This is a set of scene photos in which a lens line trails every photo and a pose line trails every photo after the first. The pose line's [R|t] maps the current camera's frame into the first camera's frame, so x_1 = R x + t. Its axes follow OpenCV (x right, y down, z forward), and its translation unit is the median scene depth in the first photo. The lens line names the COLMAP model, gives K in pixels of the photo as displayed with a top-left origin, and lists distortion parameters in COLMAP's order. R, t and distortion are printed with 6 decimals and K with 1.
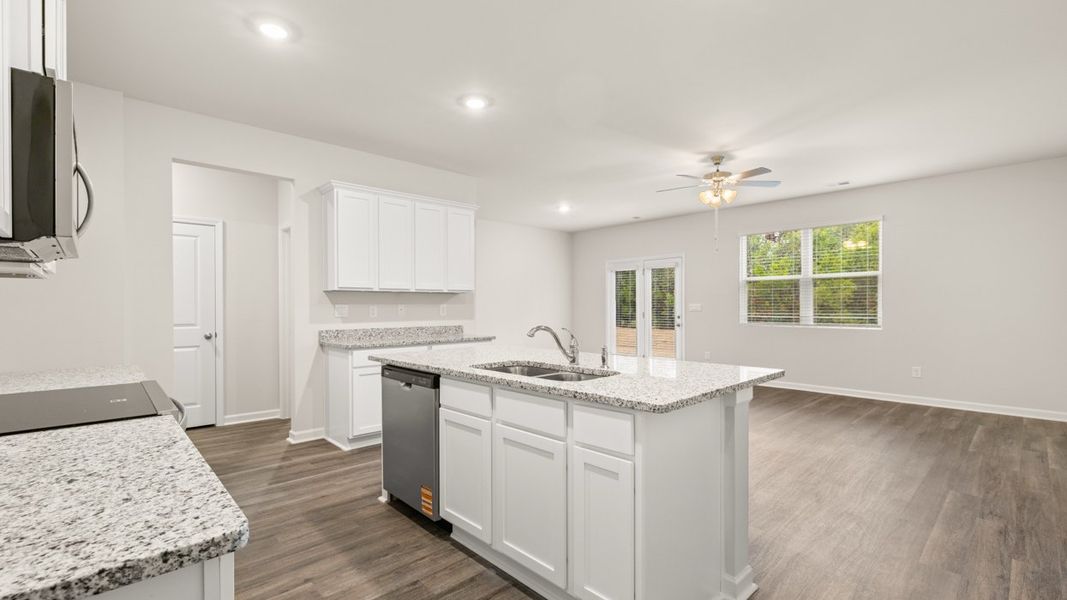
lens RADIAL K [[466.3, 0, 527.5], [0, 466.3, 308.8], [0, 0, 1]] dist [-0.001843, -0.000131]
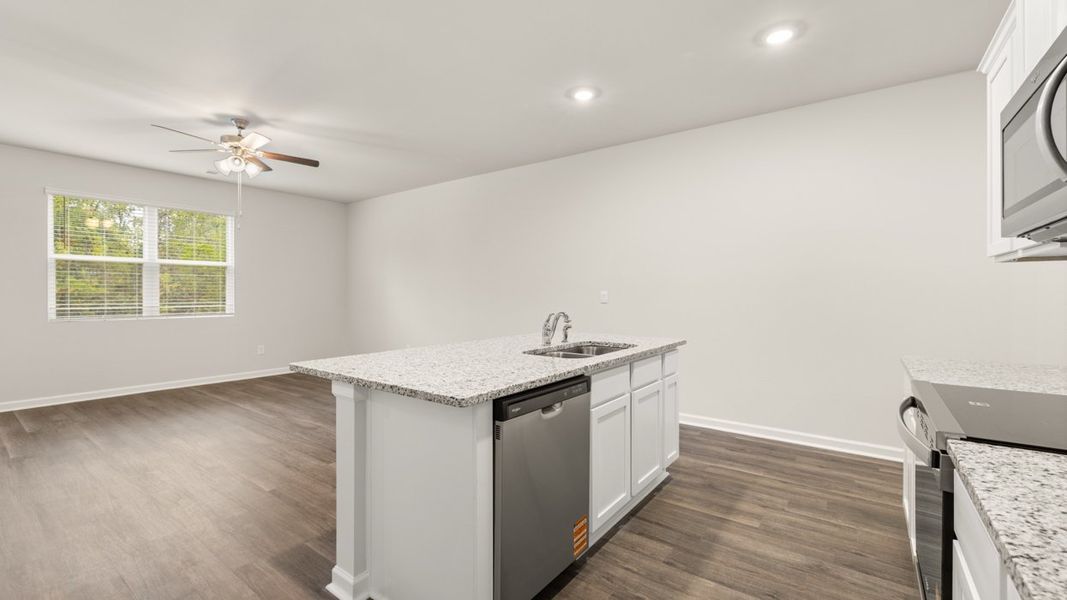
lens RADIAL K [[447.1, 0, 529.6], [0, 447.1, 295.3], [0, 0, 1]] dist [-0.001714, -0.000234]
pose [[-0.178778, 0.001045, 0.983889, -0.509644], [0.004713, 0.999989, -0.000206, -0.001870], [-0.983878, 0.004600, -0.178781, 0.648852]]
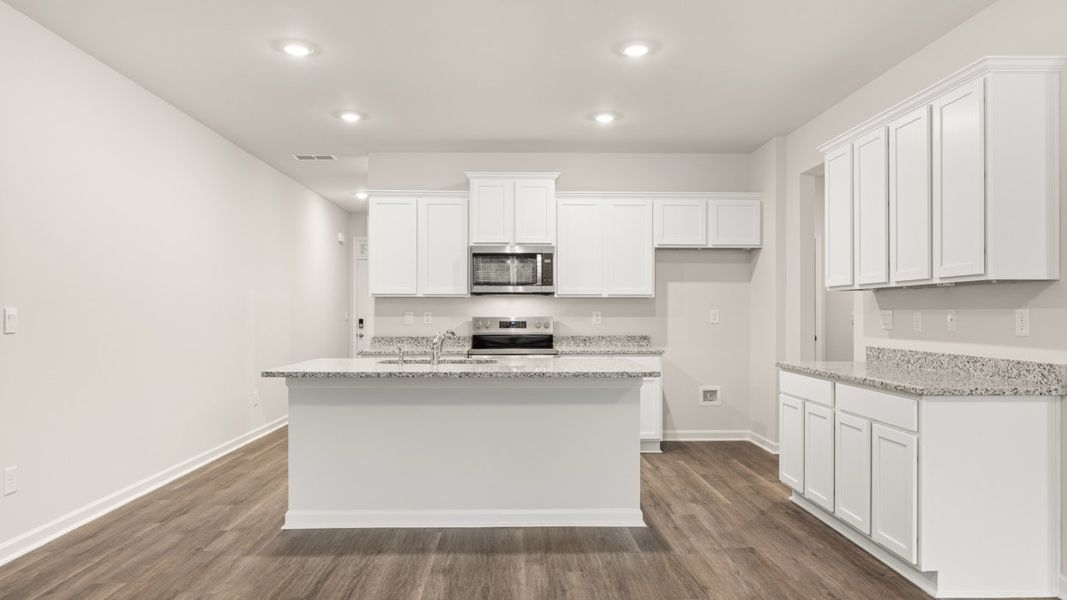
lens RADIAL K [[670.1, 0, 531.7], [0, 670.1, 314.2], [0, 0, 1]] dist [-0.000806, -0.000708]
pose [[-0.656643, 0.005064, -0.754184, 0.626456], [-0.000772, 0.999972, 0.007386, -0.010051], [0.754201, 0.005432, -0.656621, 1.191492]]
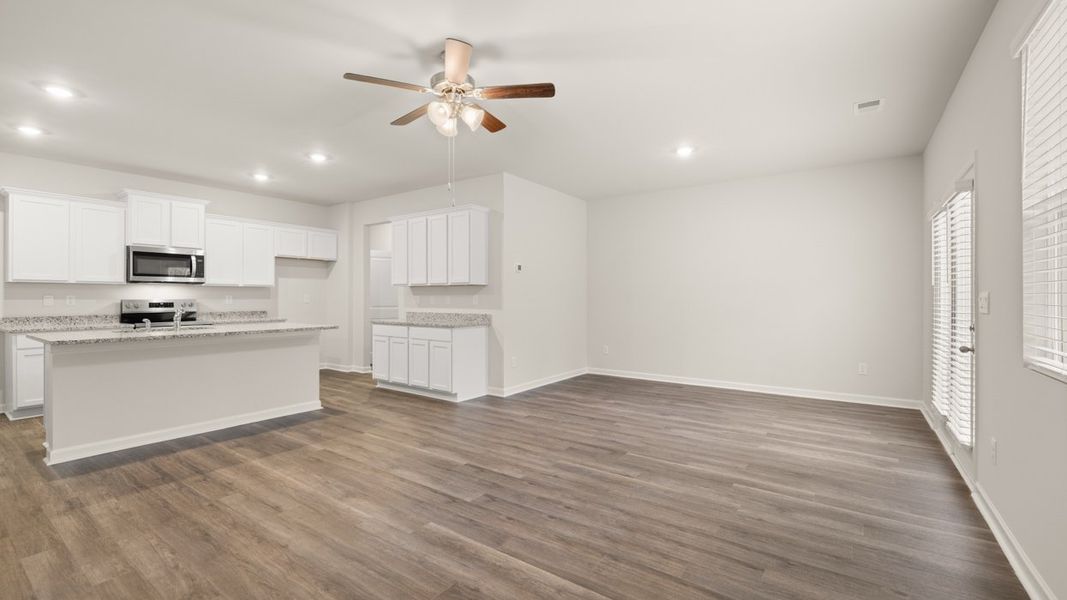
lens RADIAL K [[447.1, 0, 529.6], [0, 447.1, 295.3], [0, 0, 1]] dist [-0.001714, -0.000234]
pose [[0.199115, 0.000483, -0.979976, 1.038786], [-0.005162, 0.999987, -0.000556, -0.010213], [0.979962, 0.005170, 0.199115, 1.022269]]
